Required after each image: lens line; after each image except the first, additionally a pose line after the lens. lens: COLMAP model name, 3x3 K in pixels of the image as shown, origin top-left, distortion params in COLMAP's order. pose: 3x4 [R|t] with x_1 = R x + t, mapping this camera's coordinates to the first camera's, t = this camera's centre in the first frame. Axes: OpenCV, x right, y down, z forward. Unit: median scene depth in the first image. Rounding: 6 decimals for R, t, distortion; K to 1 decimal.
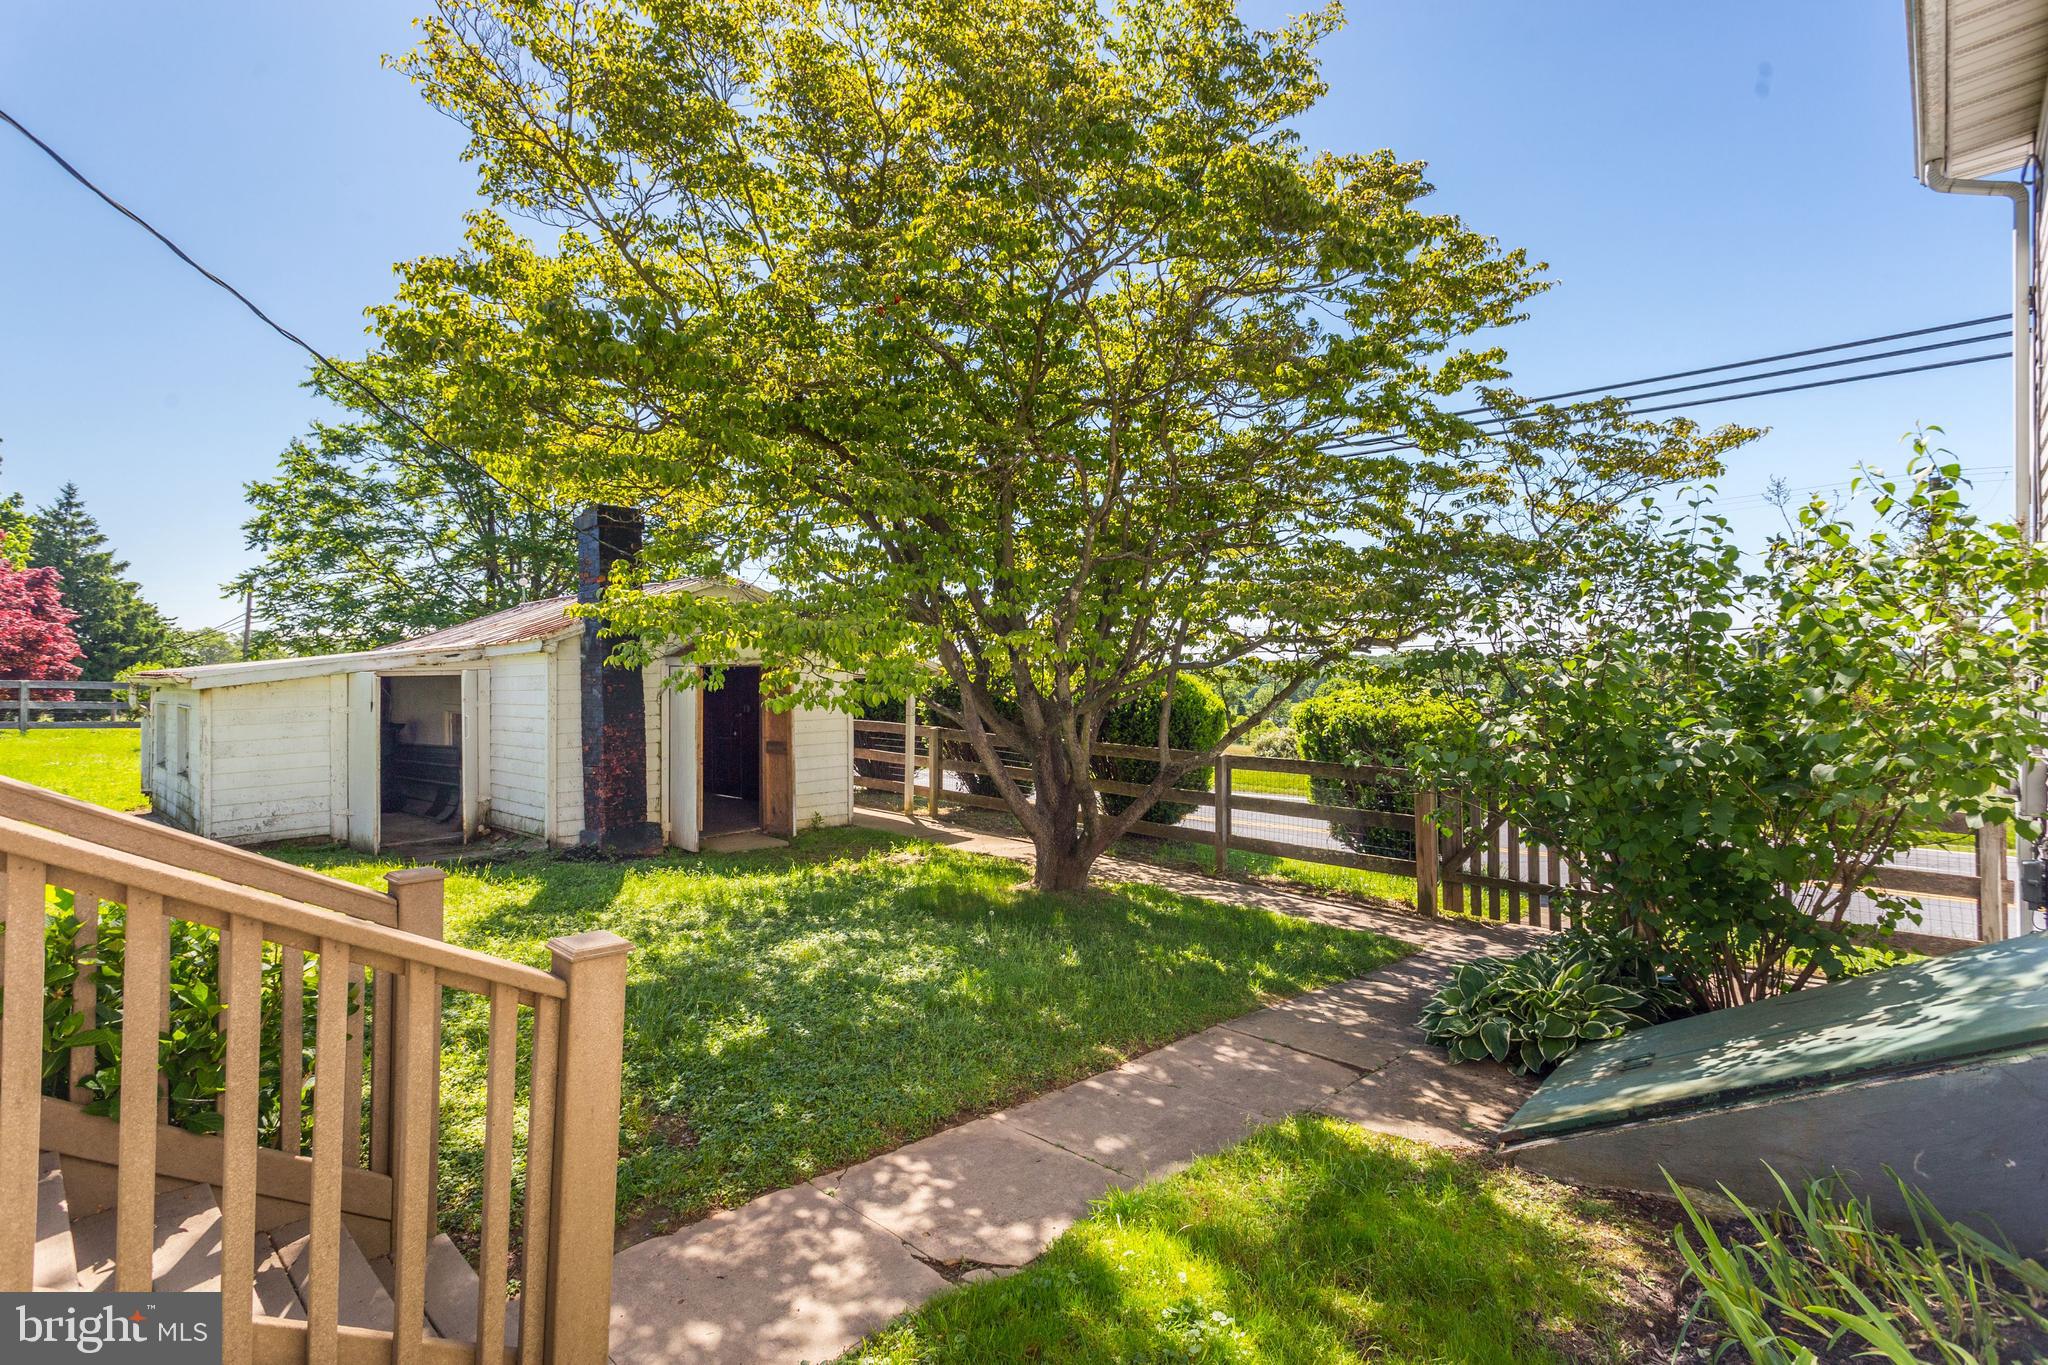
lens RADIAL K [[1003.1, 0, 1024.0], [0, 1003.1, 682.5], [0, 0, 1]] dist [0.000926, -0.000210]
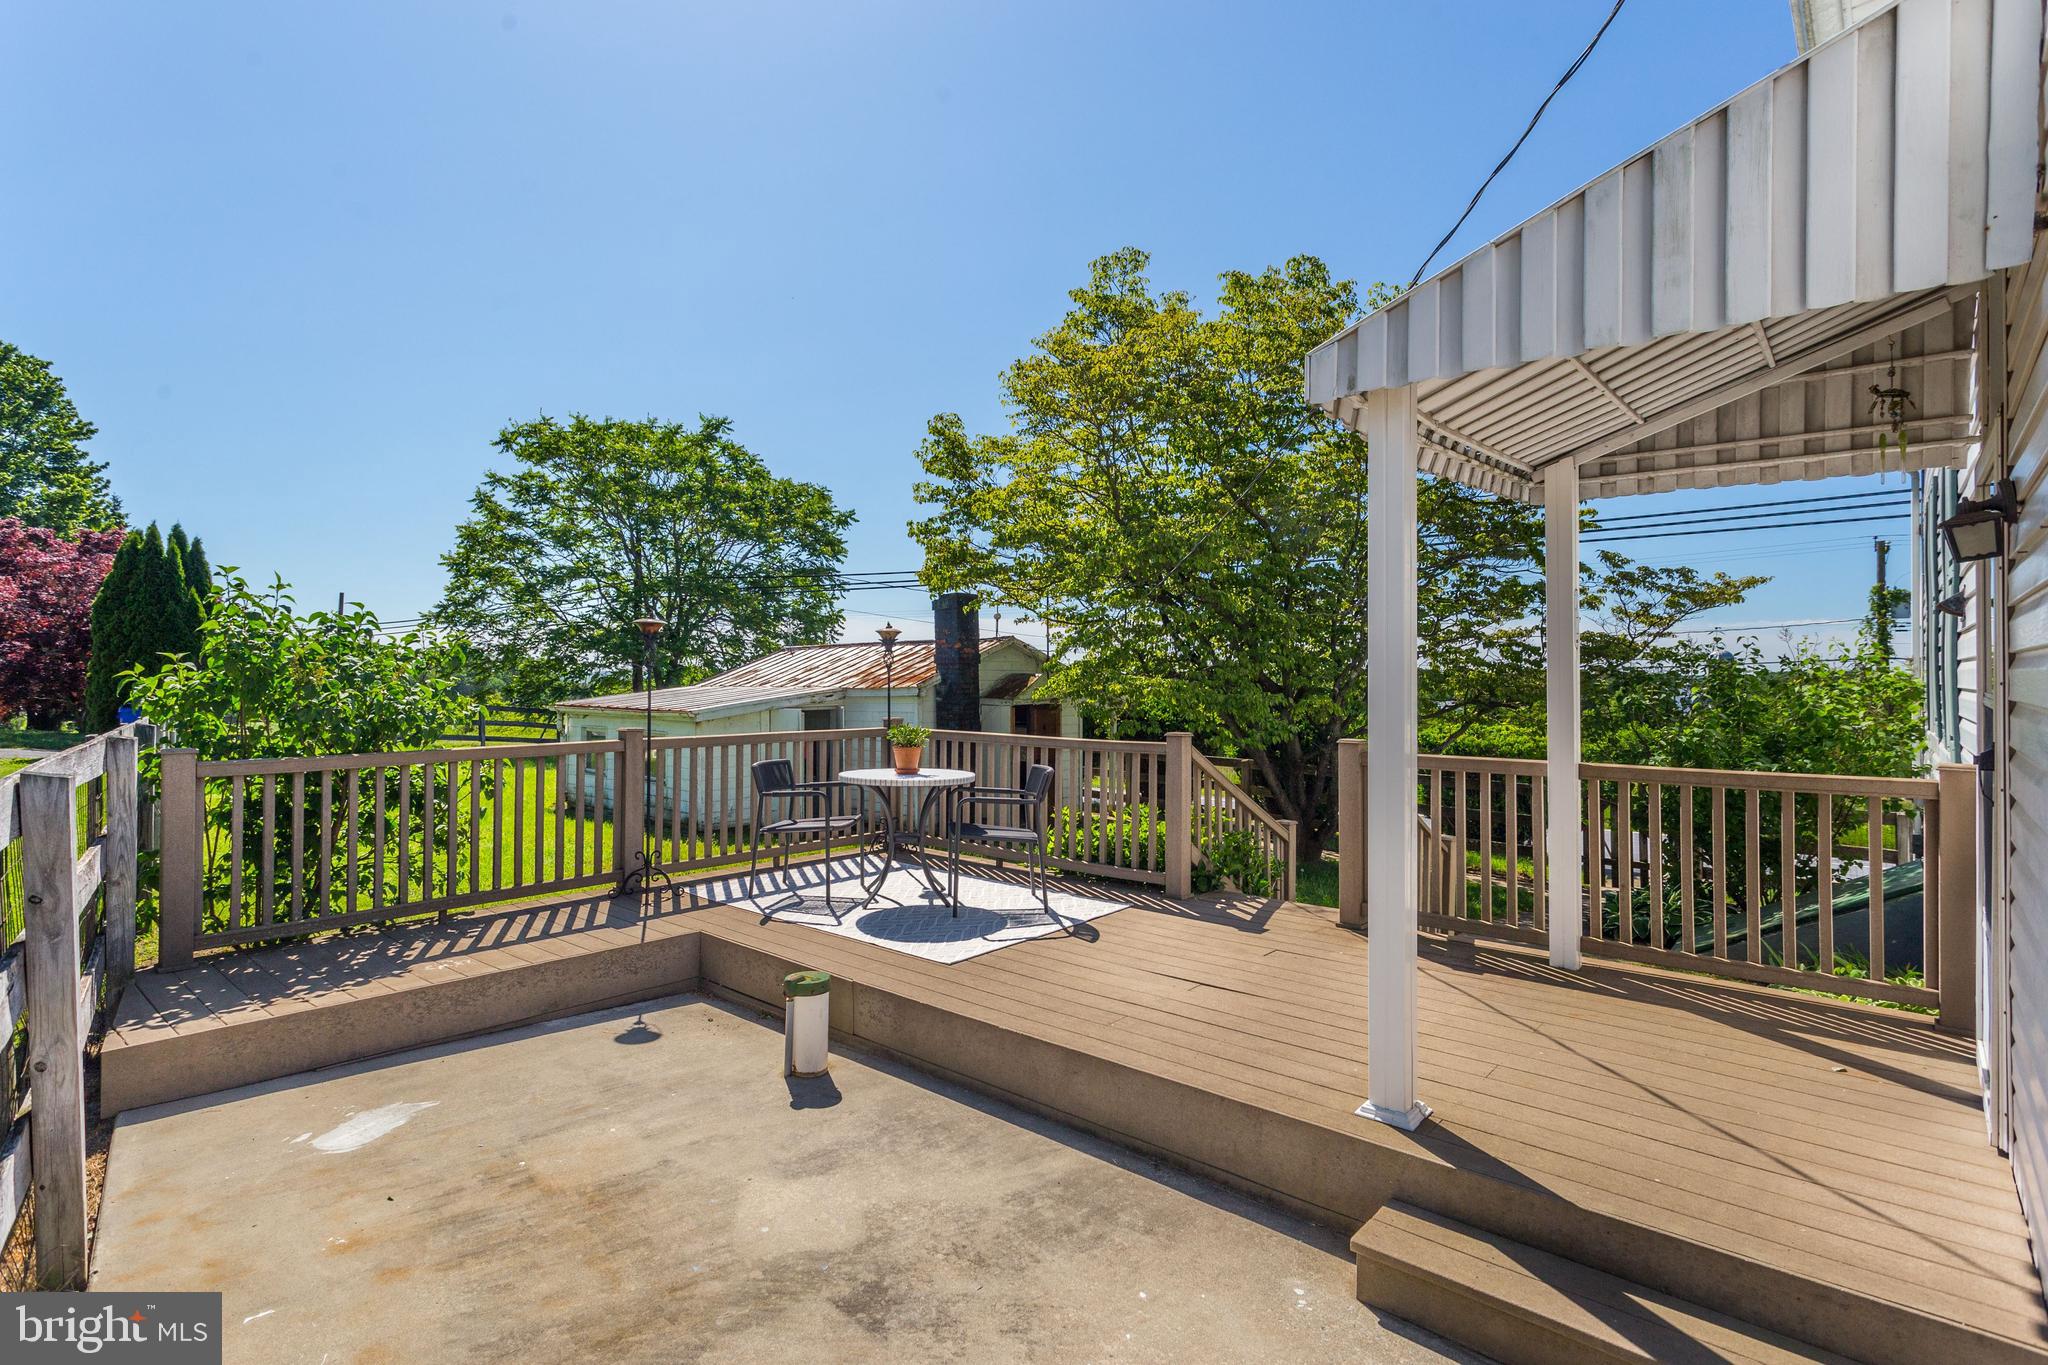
lens RADIAL K [[1003.1, 0, 1024.0], [0, 1003.1, 682.5], [0, 0, 1]] dist [0.000926, -0.000210]
pose [[0.999453, 0.004642, 0.032756, -0.937061], [-0.004475, 0.999977, -0.005165, -0.113018], [-0.032780, 0.005016, 0.999450, -1.055593]]
